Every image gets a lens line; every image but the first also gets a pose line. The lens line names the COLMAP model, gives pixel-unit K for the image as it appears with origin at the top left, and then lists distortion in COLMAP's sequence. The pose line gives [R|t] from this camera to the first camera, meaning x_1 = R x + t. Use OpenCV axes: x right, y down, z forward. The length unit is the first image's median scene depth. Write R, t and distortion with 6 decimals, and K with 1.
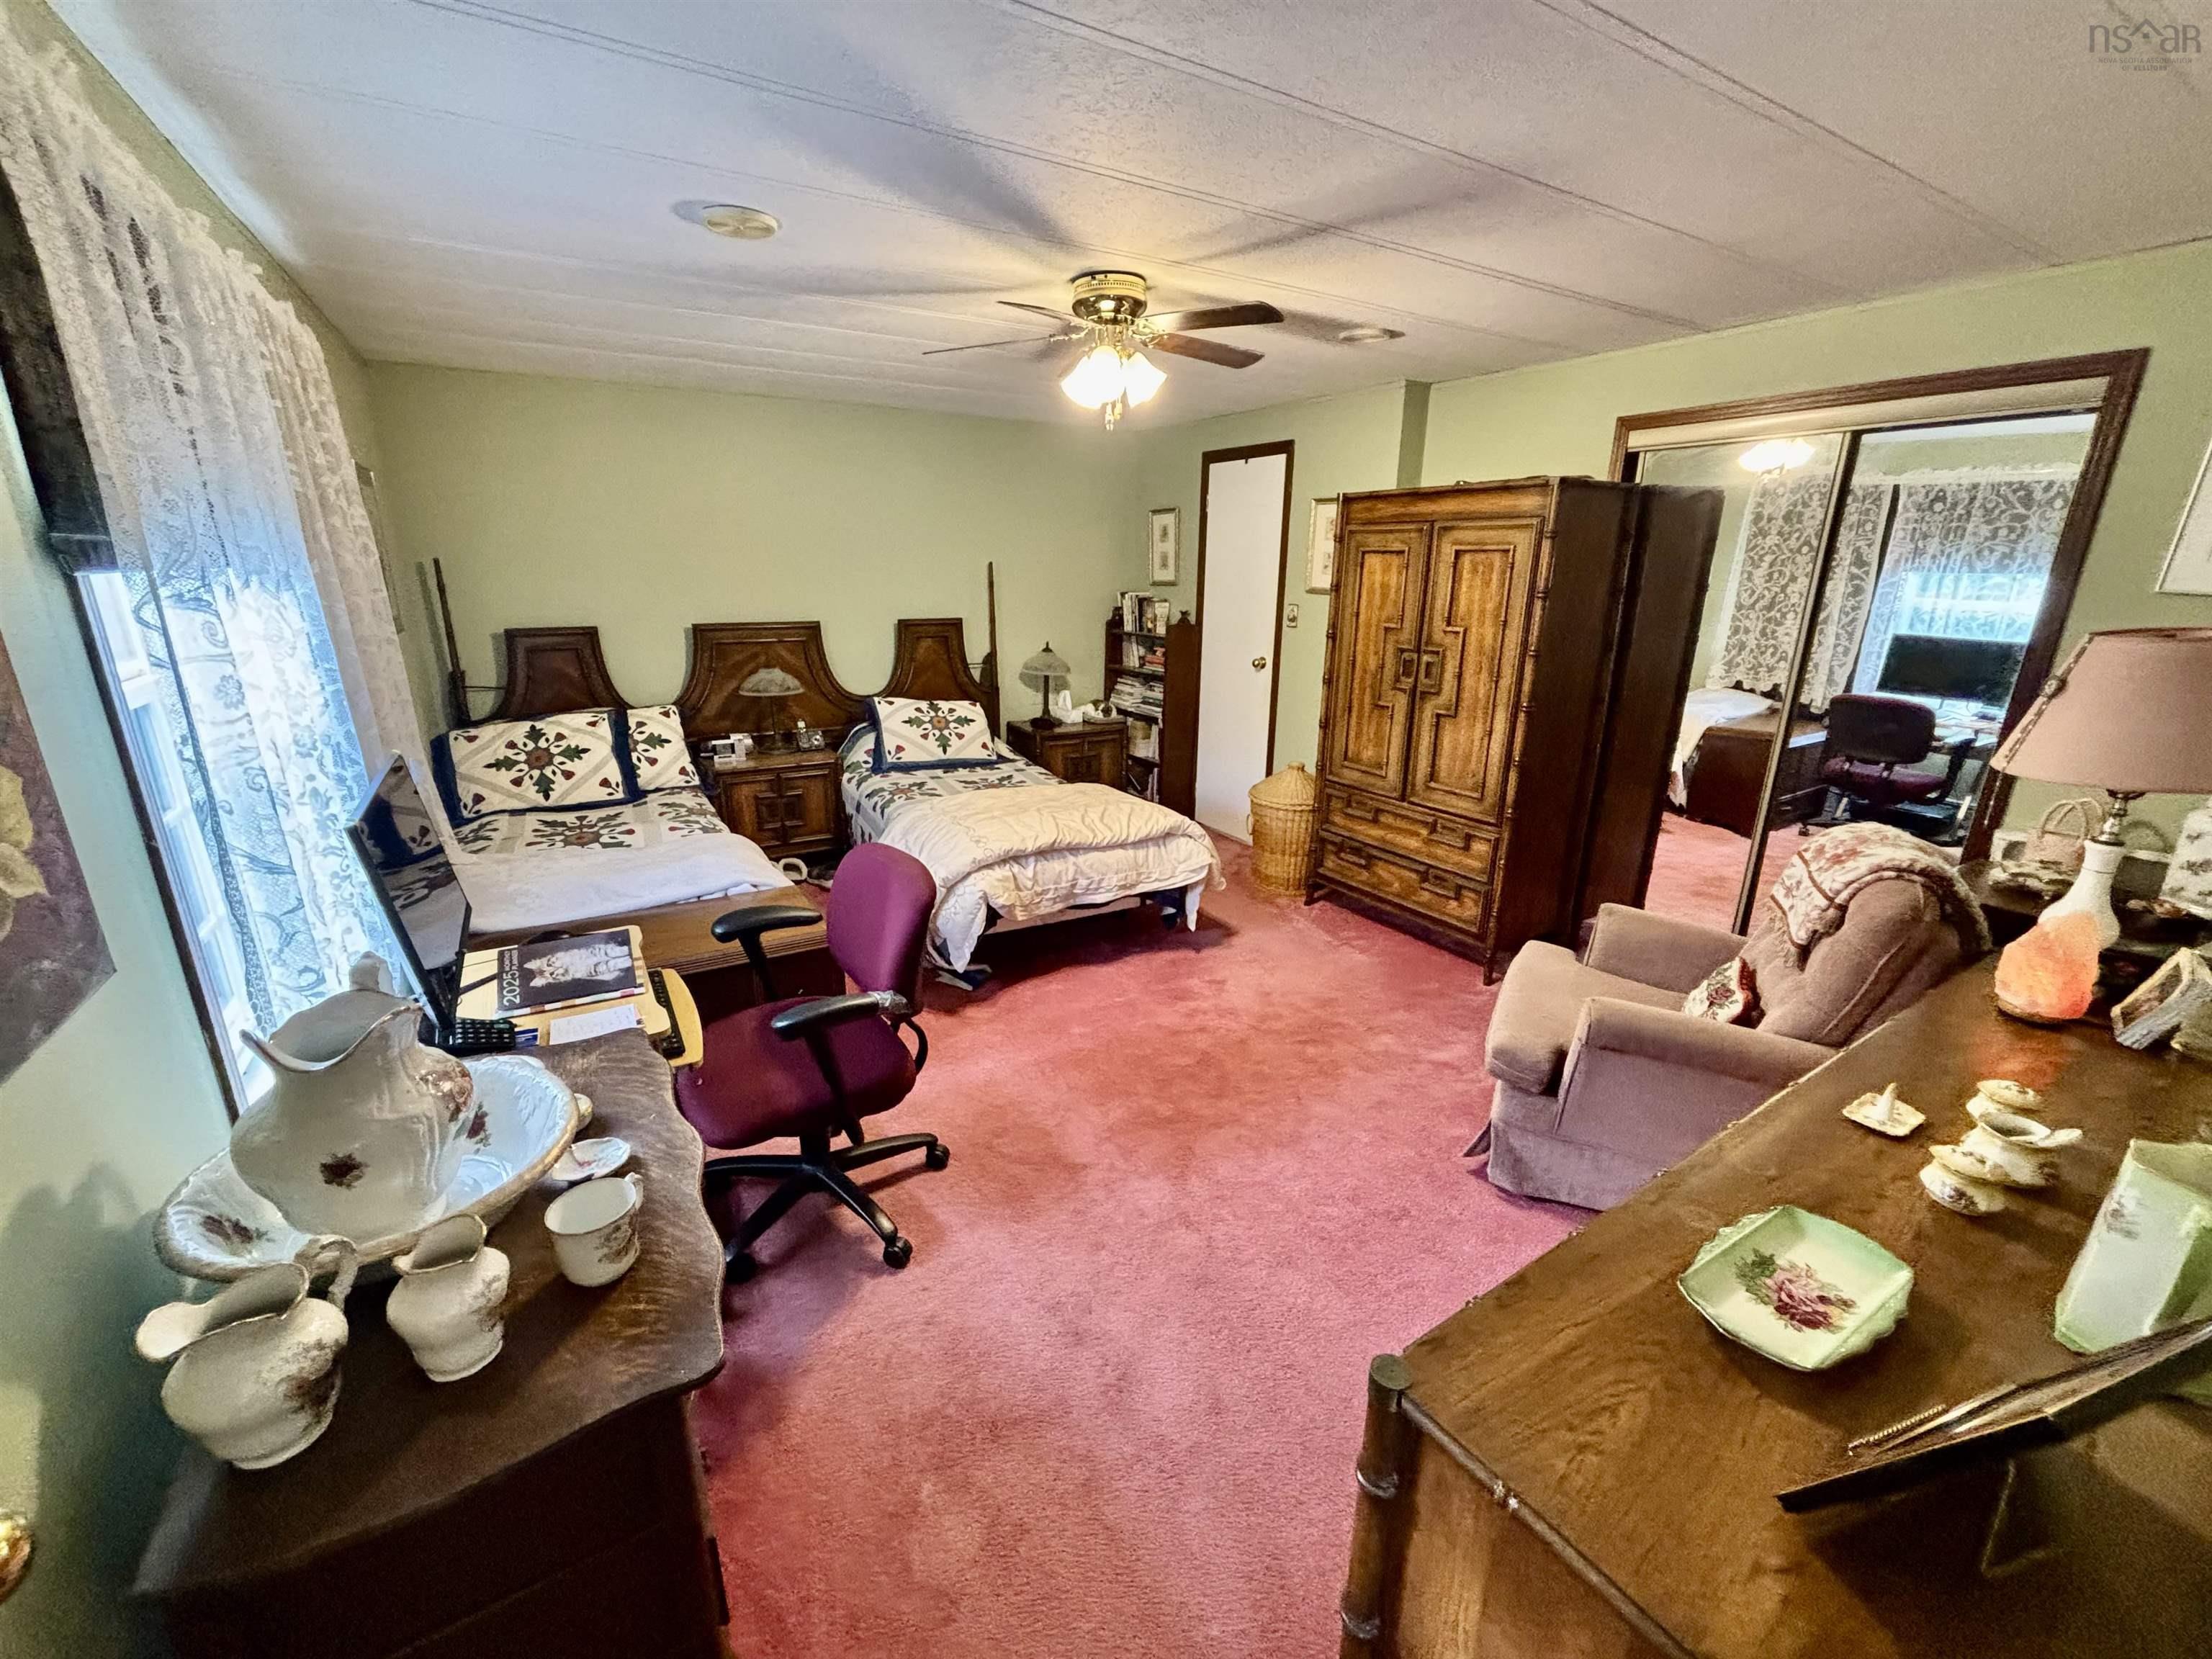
lens RADIAL K [[898.0, 0, 1099.8], [0, 898.0, 833.7], [0, 0, 1]] dist [-0.003174, 0.000149]
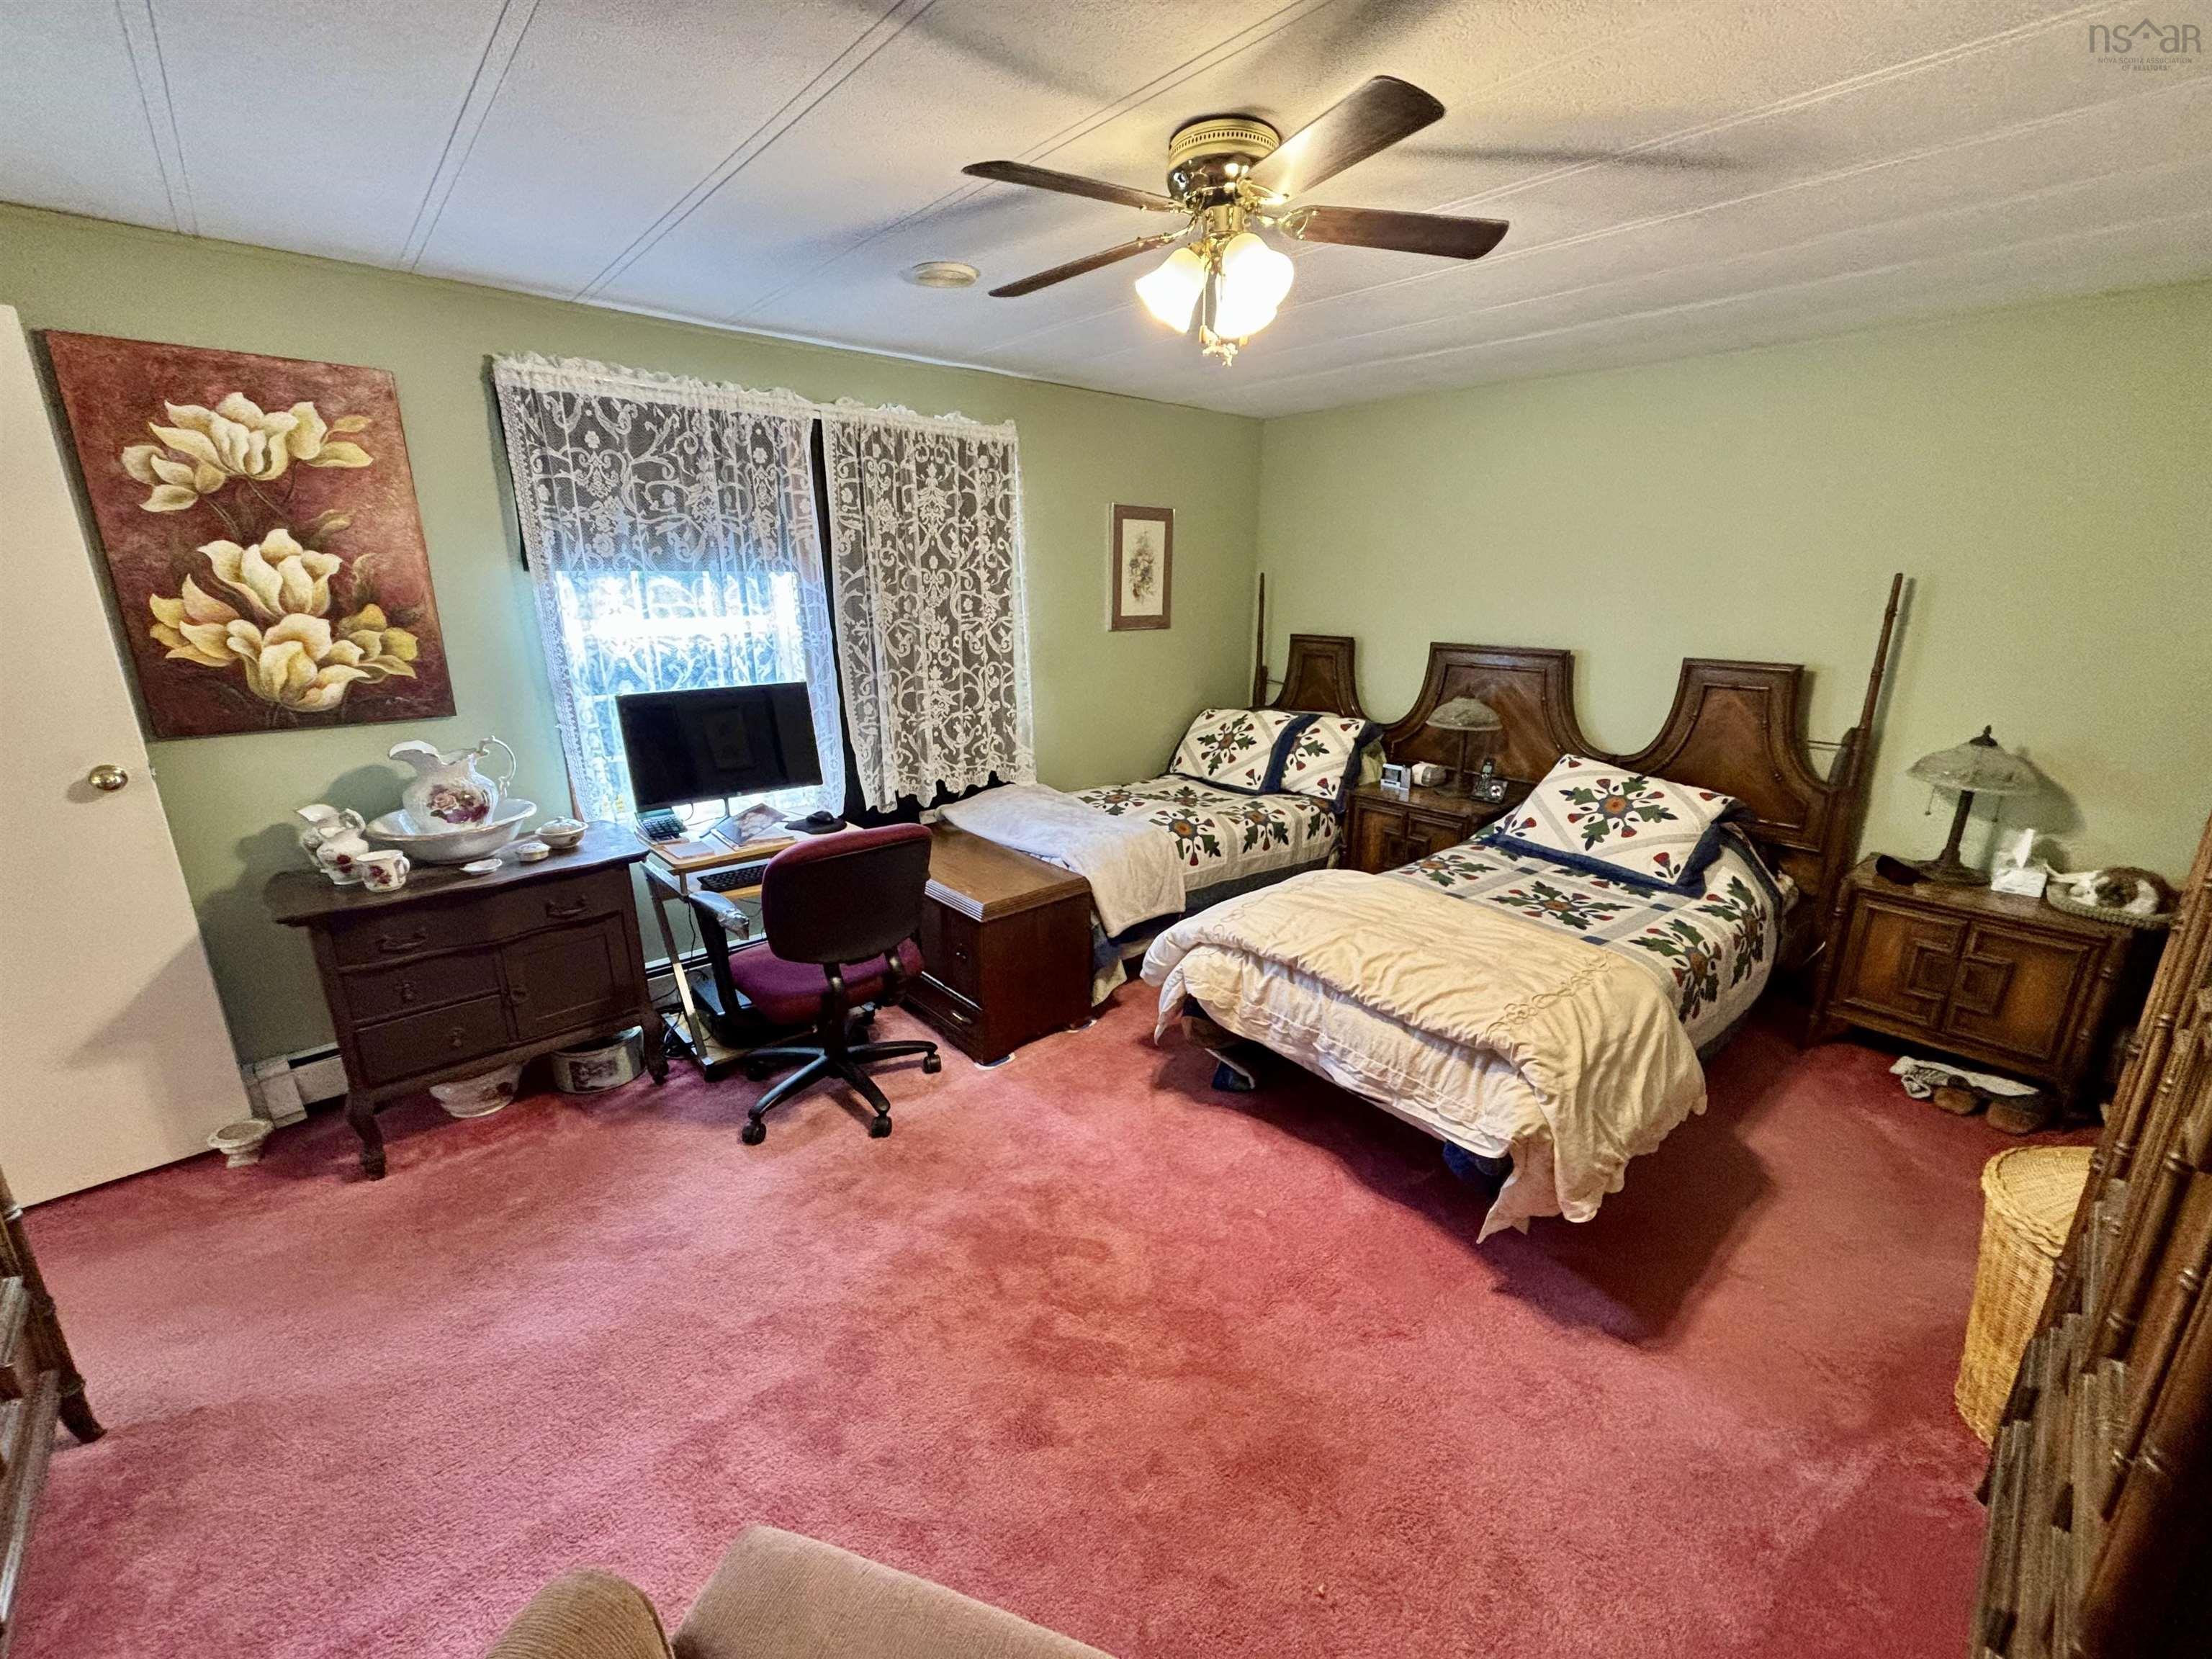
lens RADIAL K [[898.0, 0, 1099.8], [0, 898.0, 833.7], [0, 0, 1]] dist [-0.003174, 0.000149]
pose [[0.163079, 0.259013, -0.952007, 0.481054], [-0.280887, 0.937182, 0.206863, -0.157578], [0.945784, 0.233671, 0.225588, 0.561031]]
